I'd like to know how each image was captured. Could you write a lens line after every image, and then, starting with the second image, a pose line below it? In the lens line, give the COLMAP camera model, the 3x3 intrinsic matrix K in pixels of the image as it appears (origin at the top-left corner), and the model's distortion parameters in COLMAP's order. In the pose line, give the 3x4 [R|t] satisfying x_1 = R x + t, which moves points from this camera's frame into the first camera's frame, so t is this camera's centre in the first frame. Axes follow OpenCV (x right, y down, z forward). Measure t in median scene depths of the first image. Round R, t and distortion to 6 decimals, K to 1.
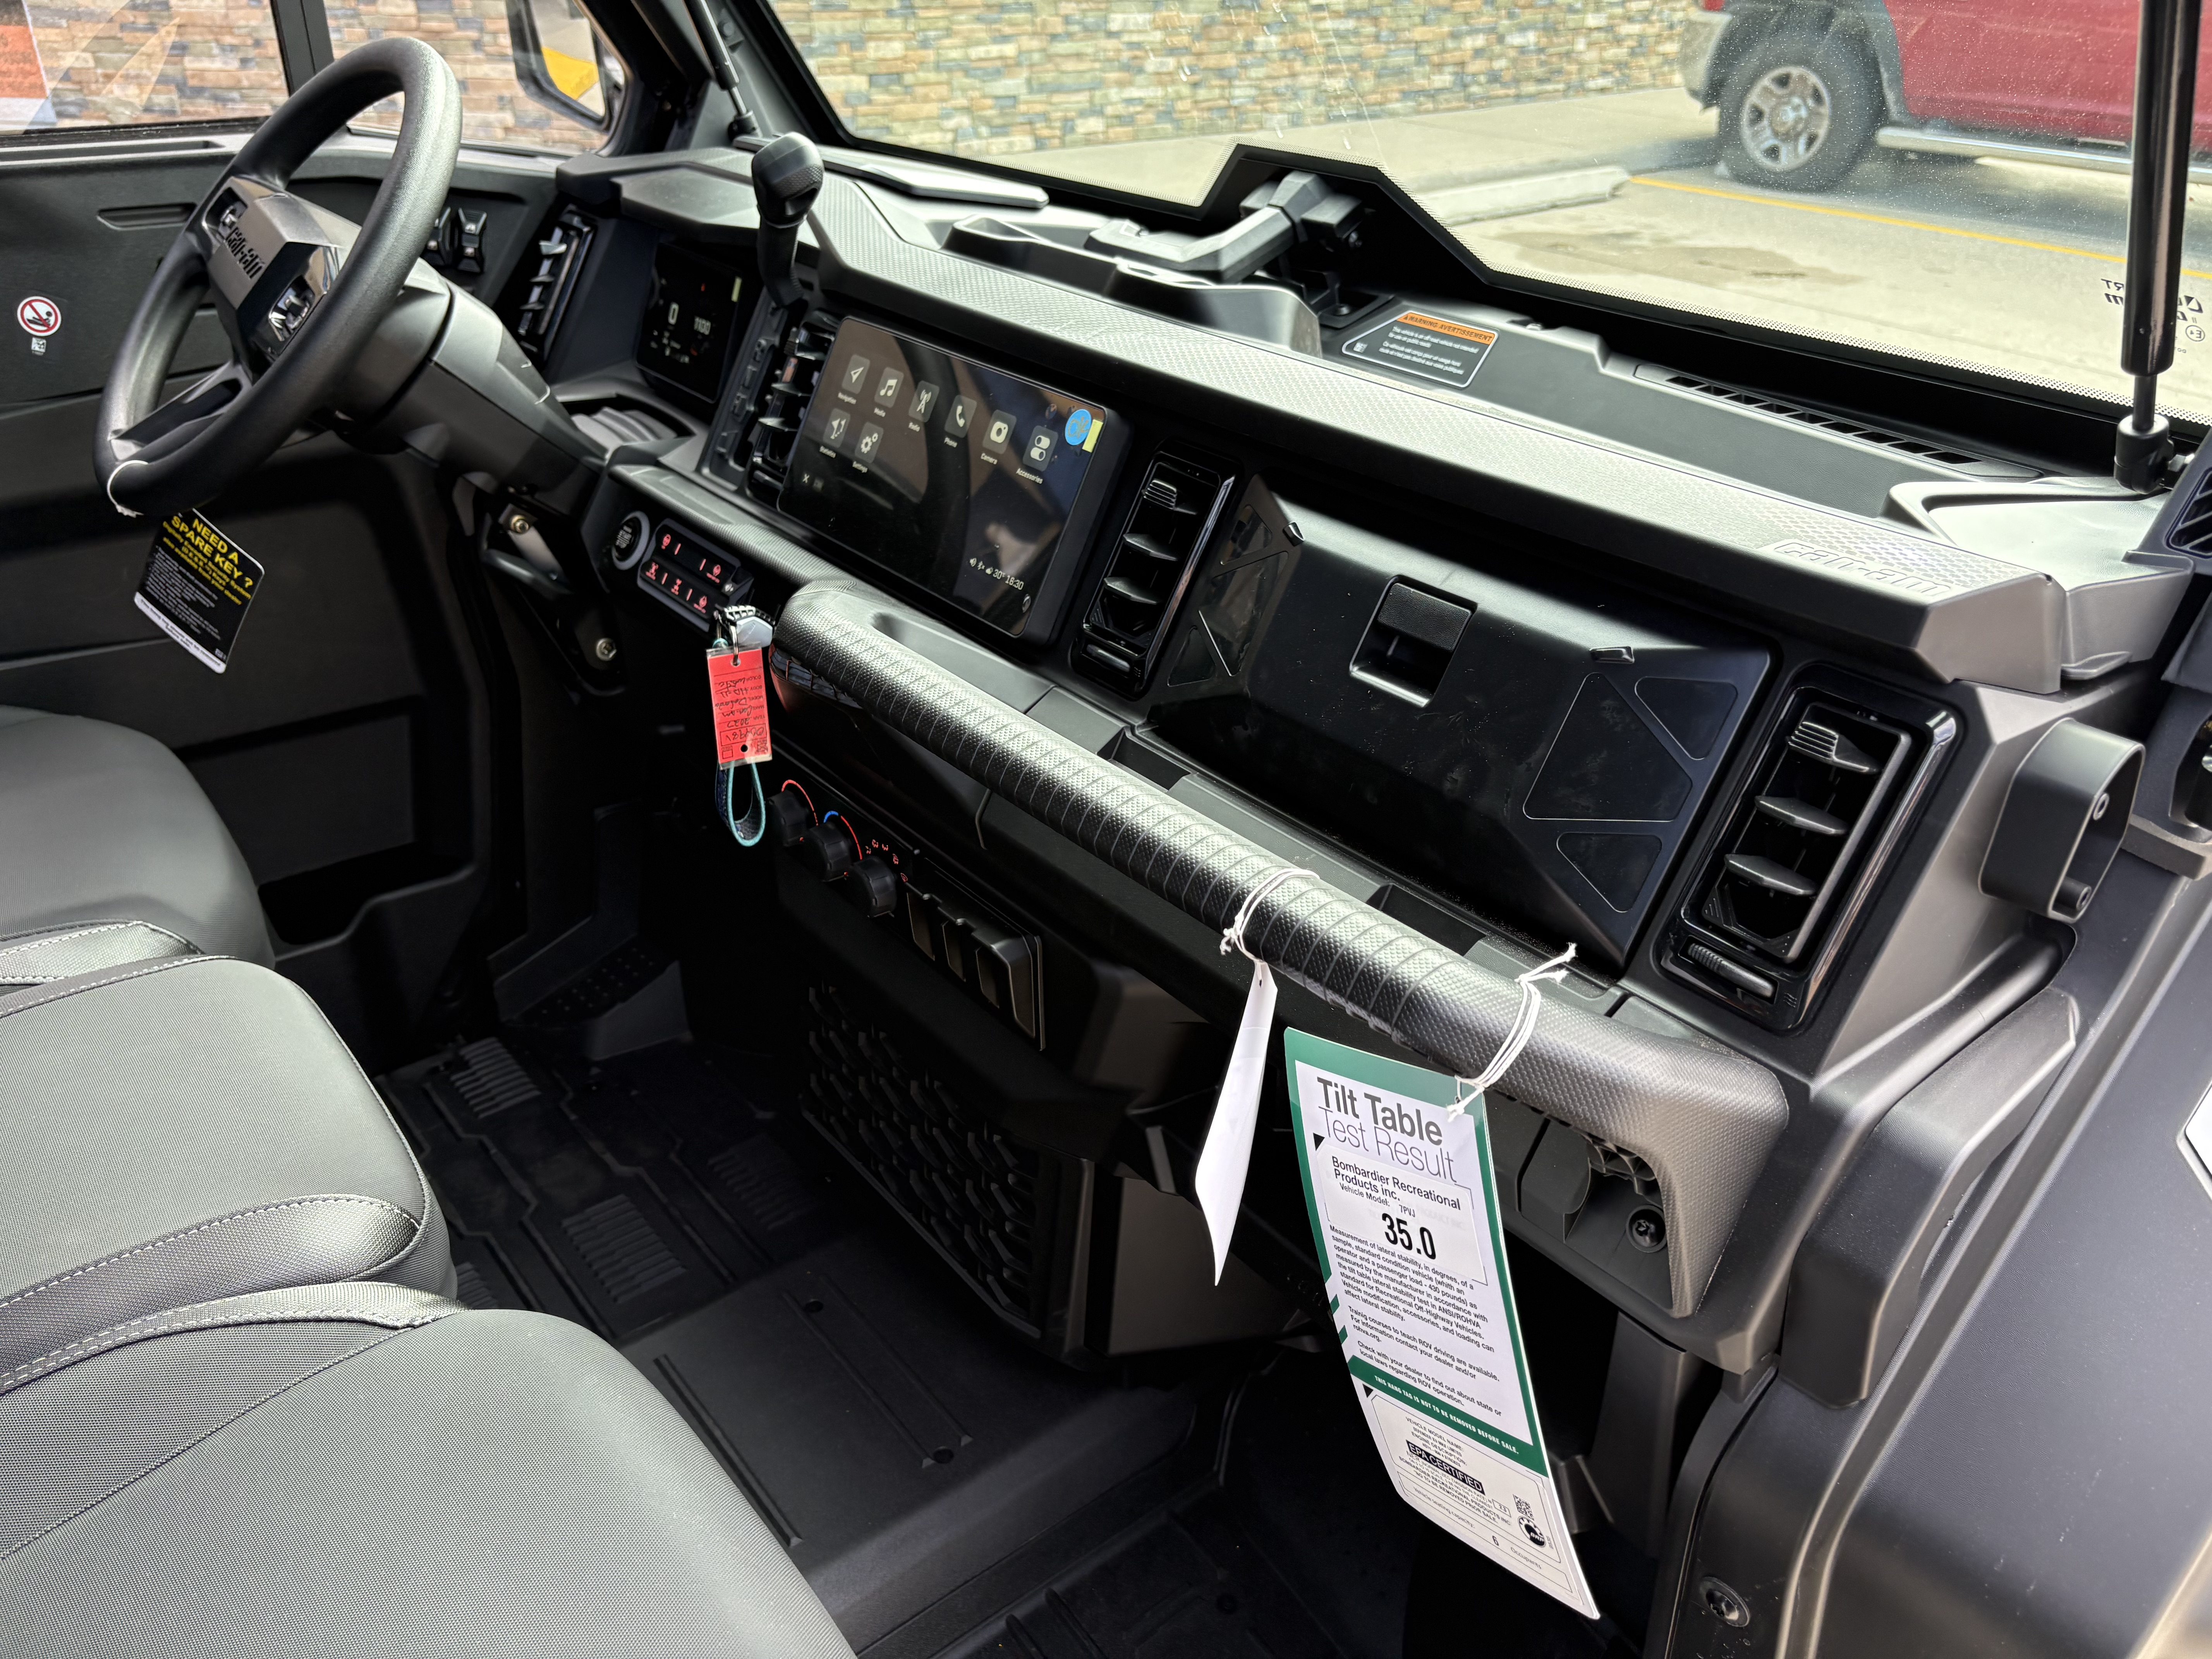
lens RADIAL K [[1671.9, 0, 1097.1], [0, 1671.9, 852.2], [0, 0, 1]] dist [0.032777, -0.048498]
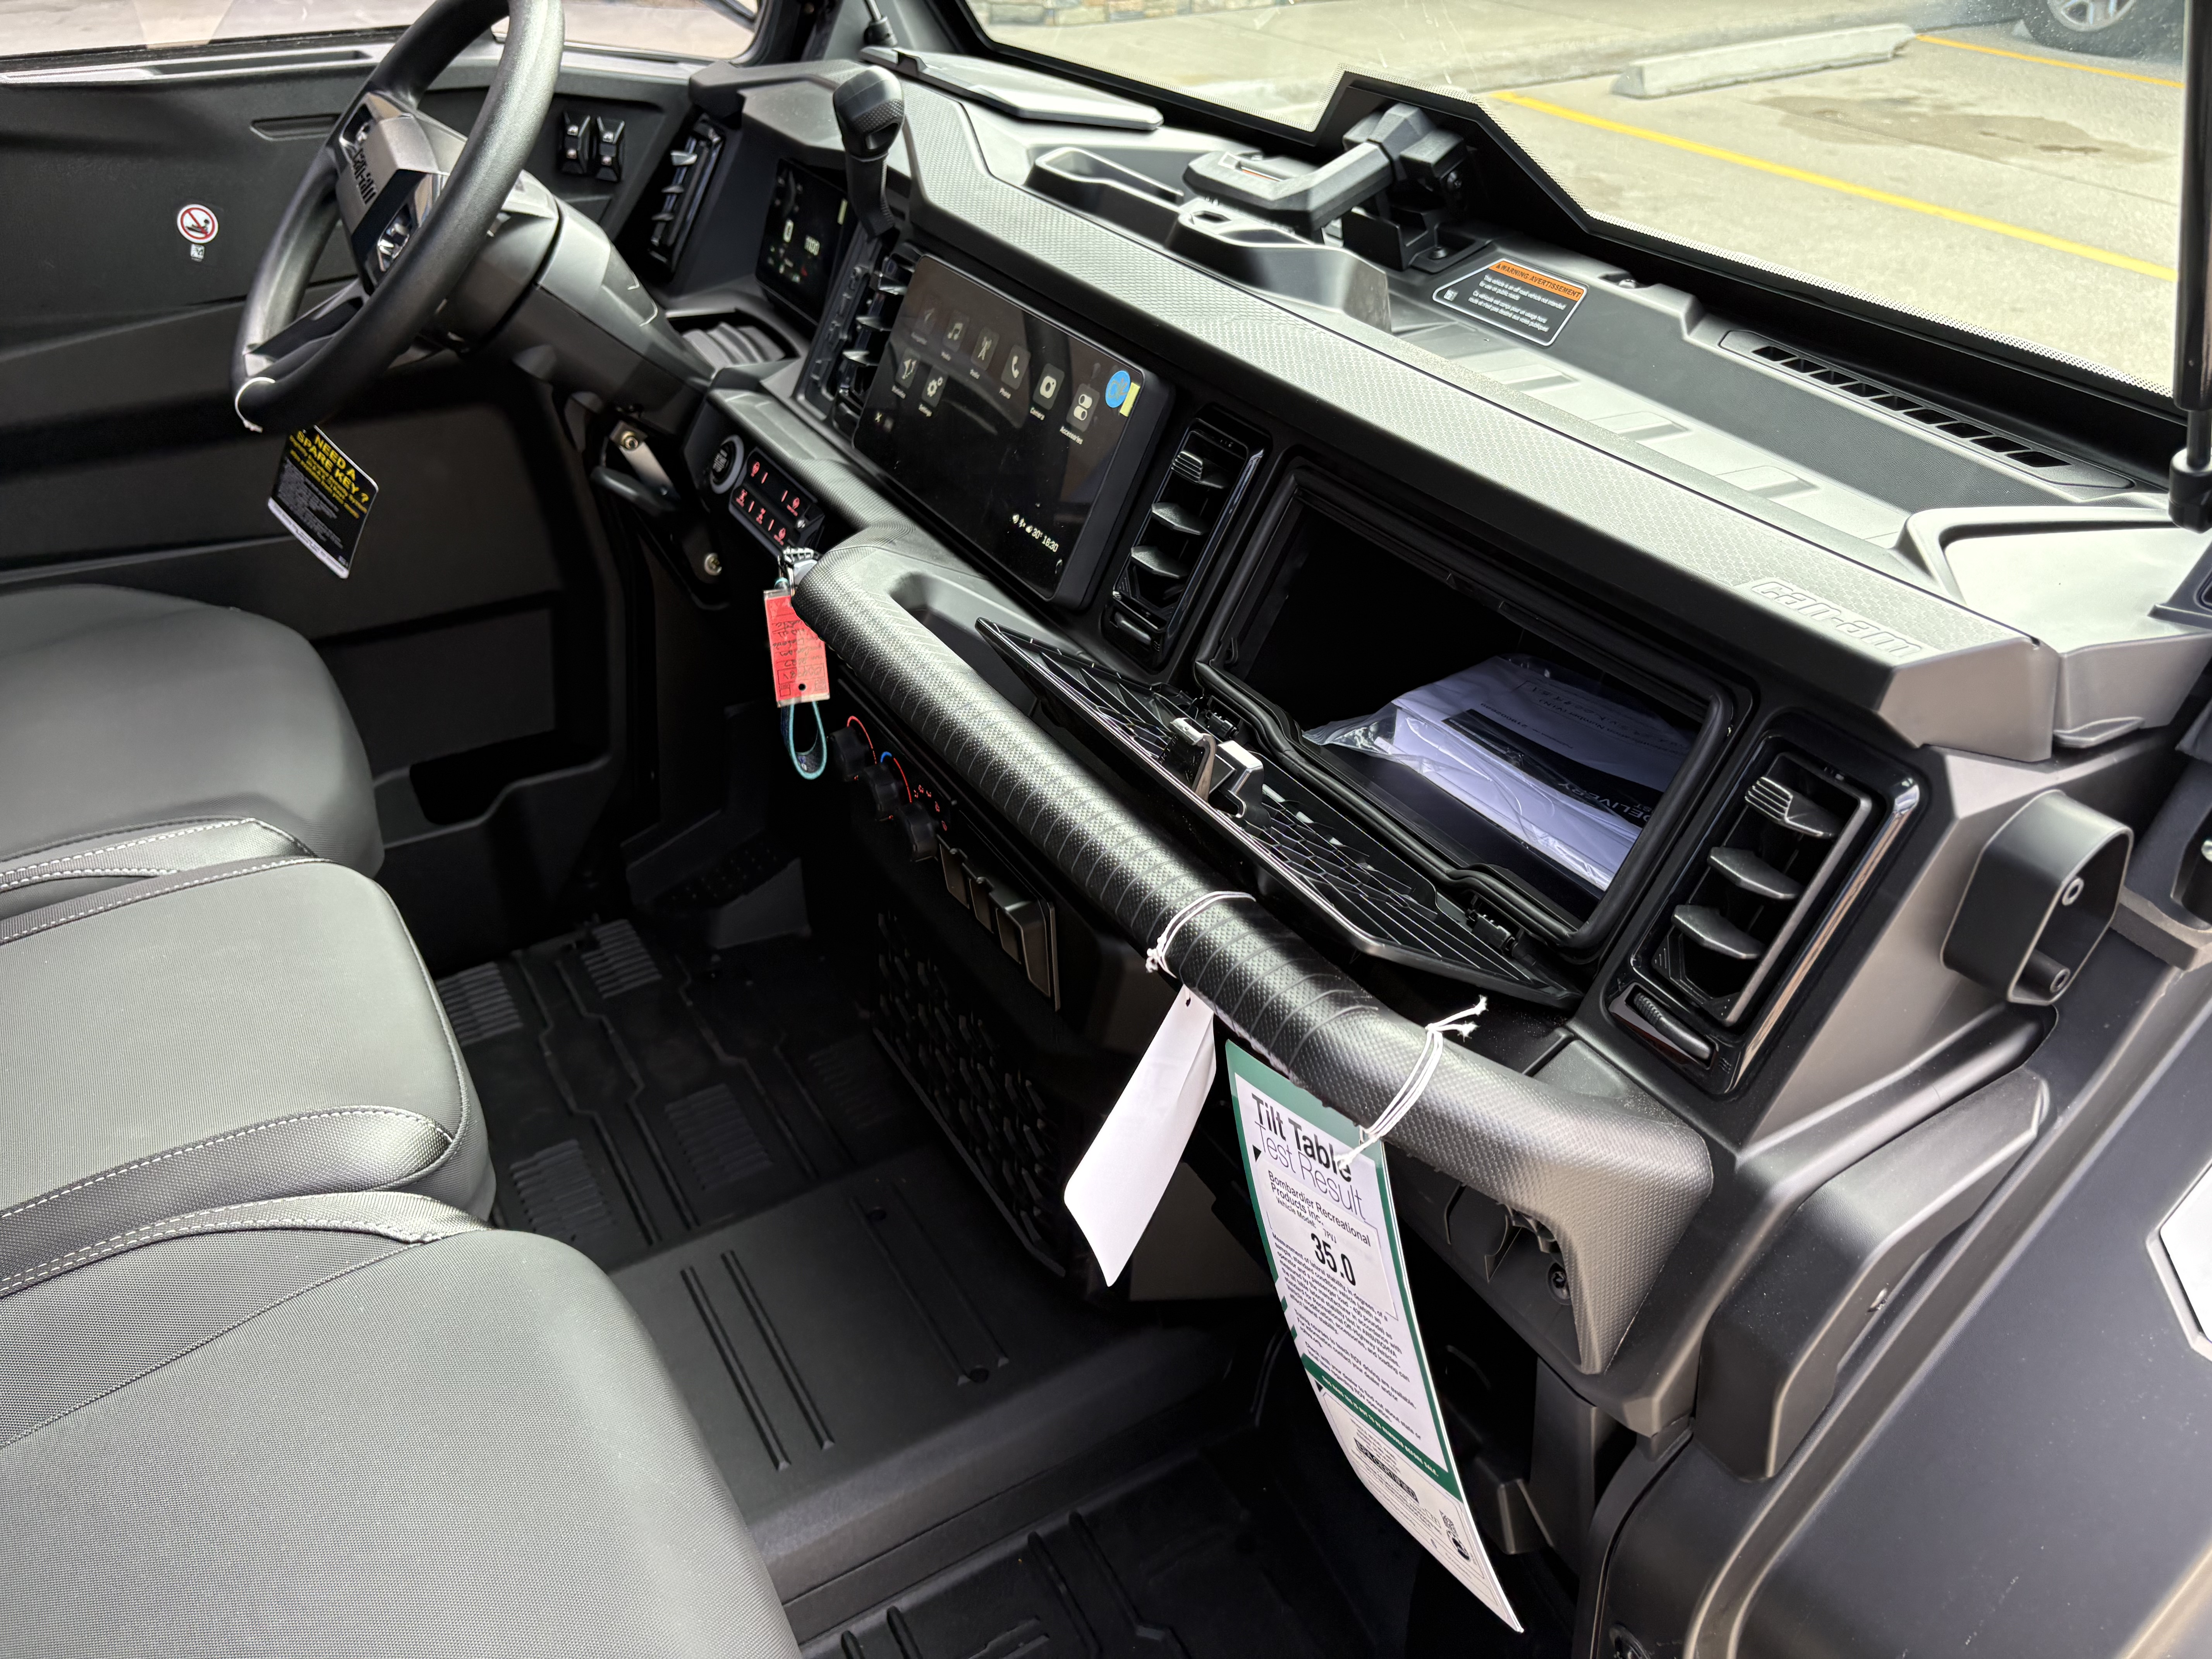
lens RADIAL K [[1671.9, 0, 1112.7], [0, 1671.9, 824.7], [0, 0, 1]] dist [0.032777, -0.048498]
pose [[0.991293, 0.059499, -0.117462, 0.099590], [-0.051898, 0.996419, 0.066746, -0.055406], [0.121013, -0.060069, 0.990832, 0.008686]]
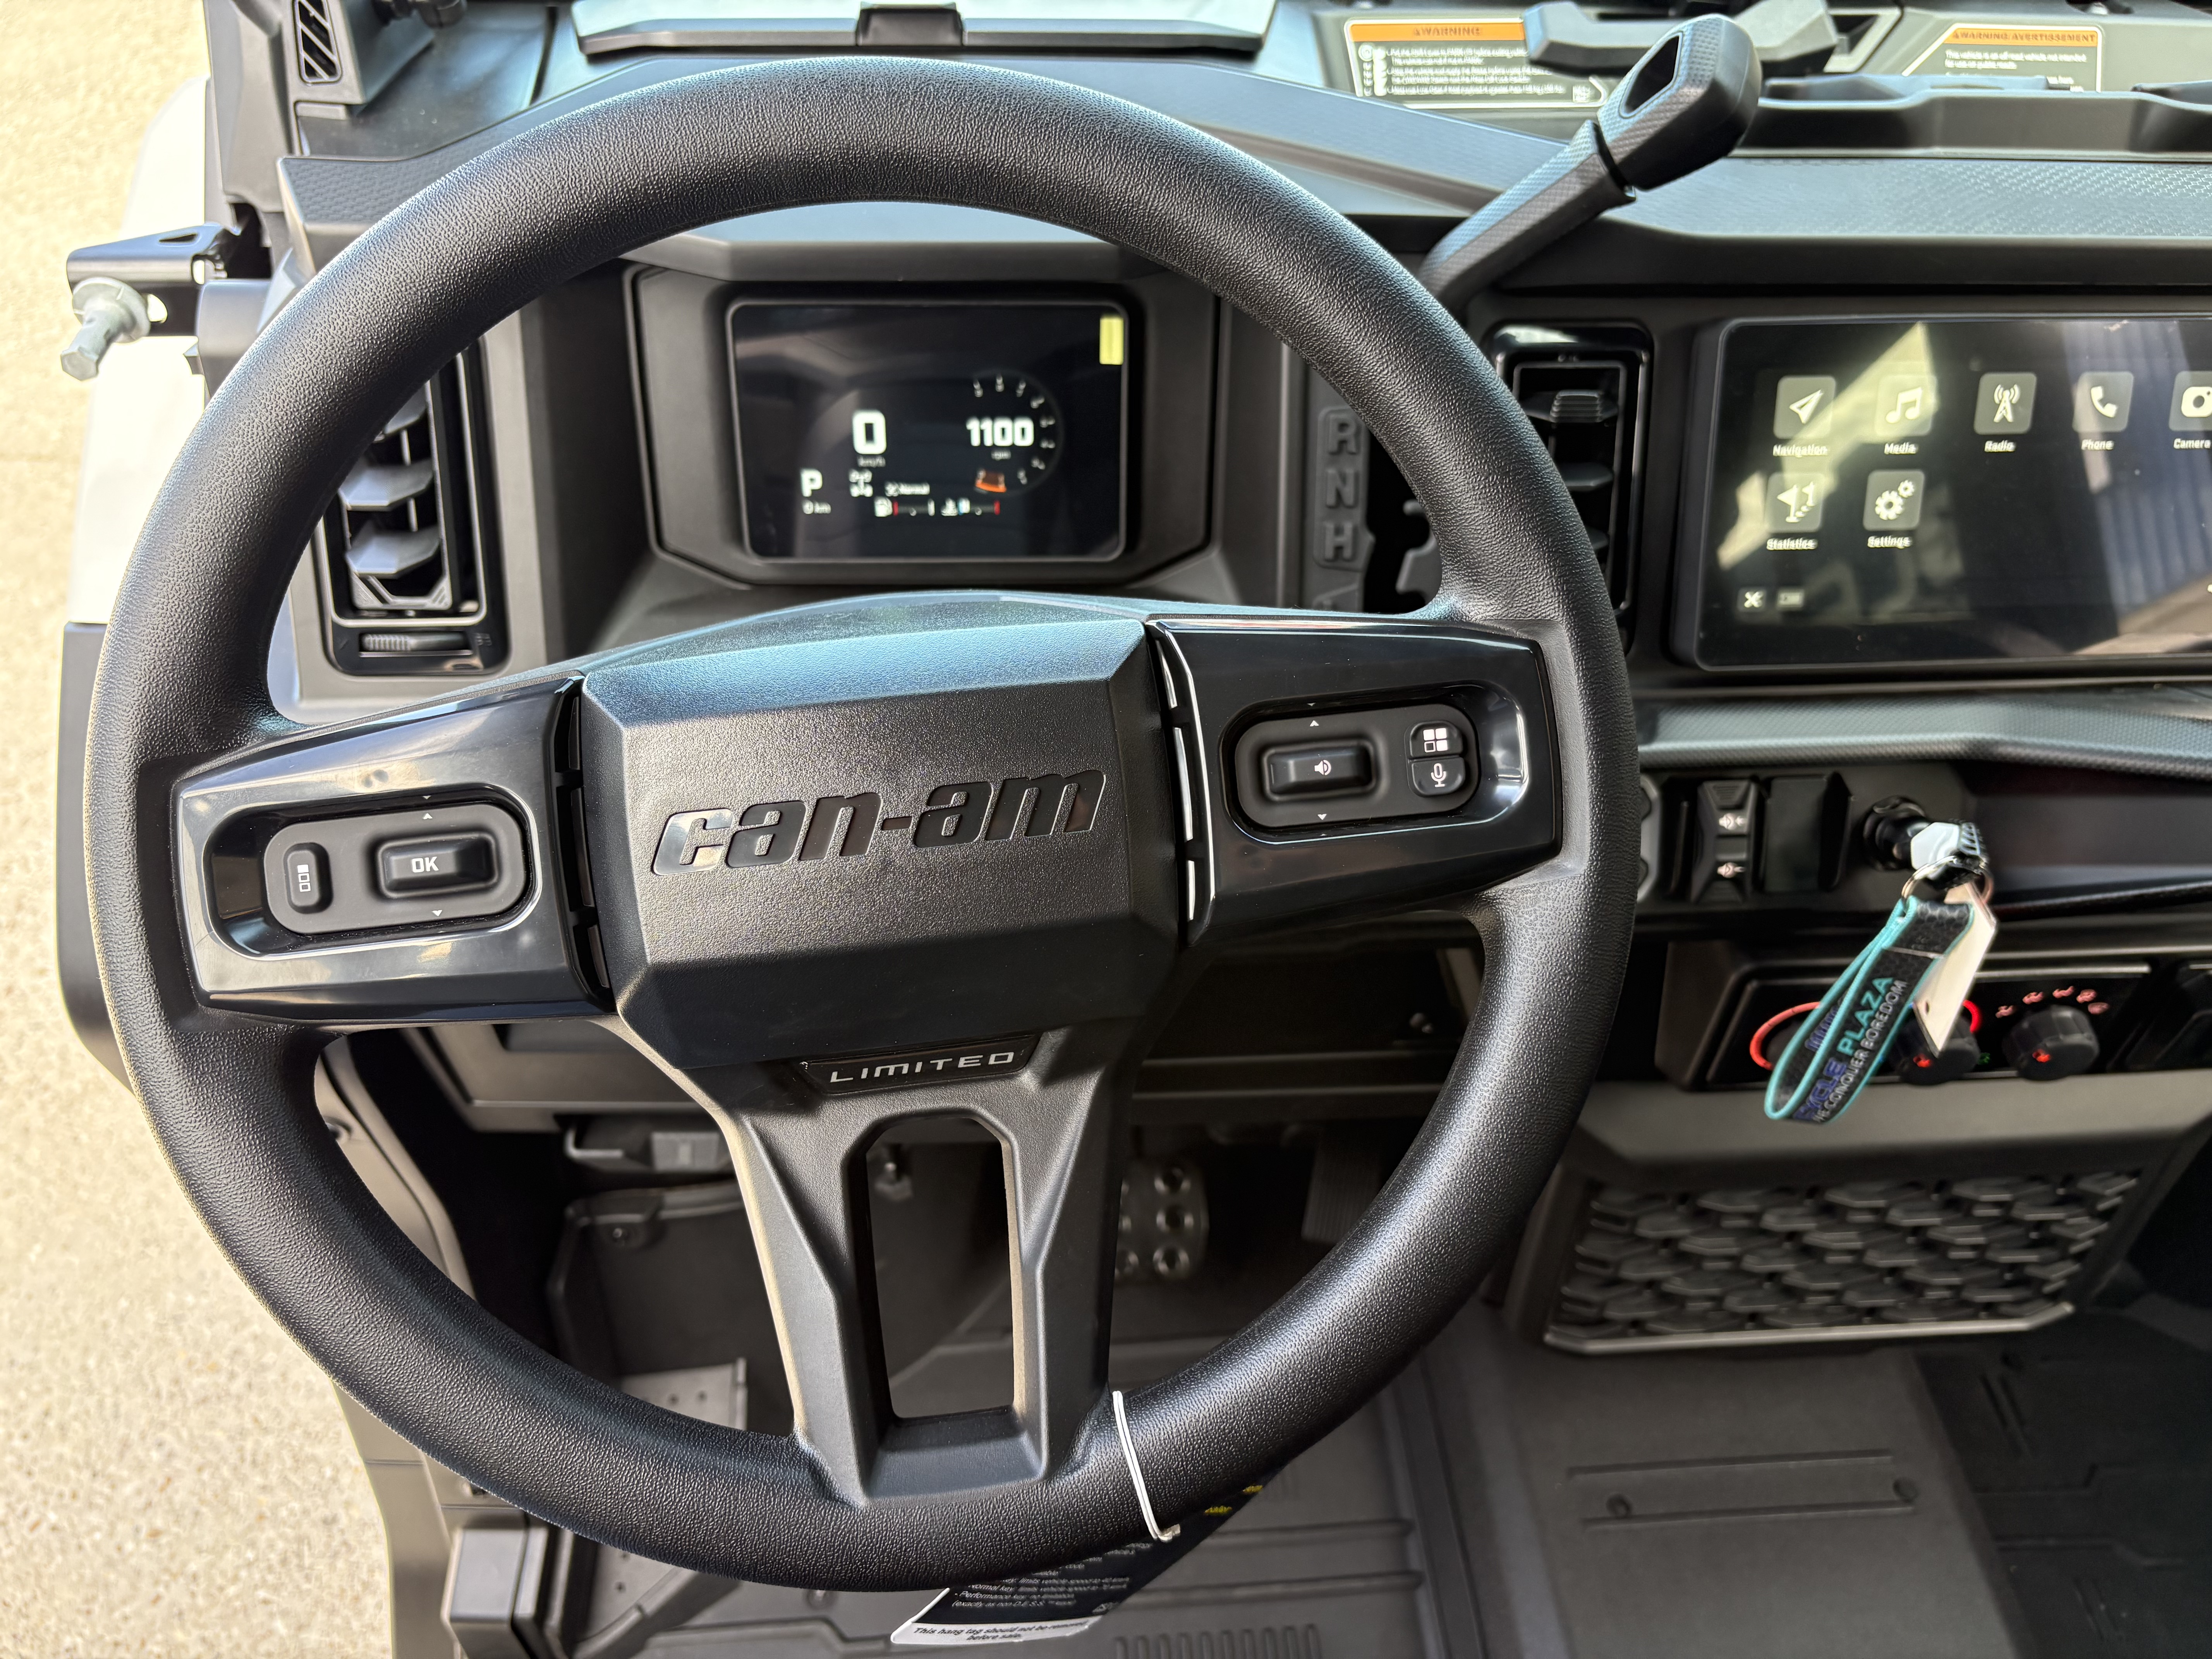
lens RADIAL K [[1671.9, 0, 1103.7], [0, 1671.9, 833.7], [0, 0, 1]] dist [0.032777, -0.048498]
pose [[0.551120, -0.579267, 0.600597, -0.724387], [0.392546, 0.815138, 0.425980, -0.512154], [-0.736325, 0.000996, 0.676627, 0.779269]]
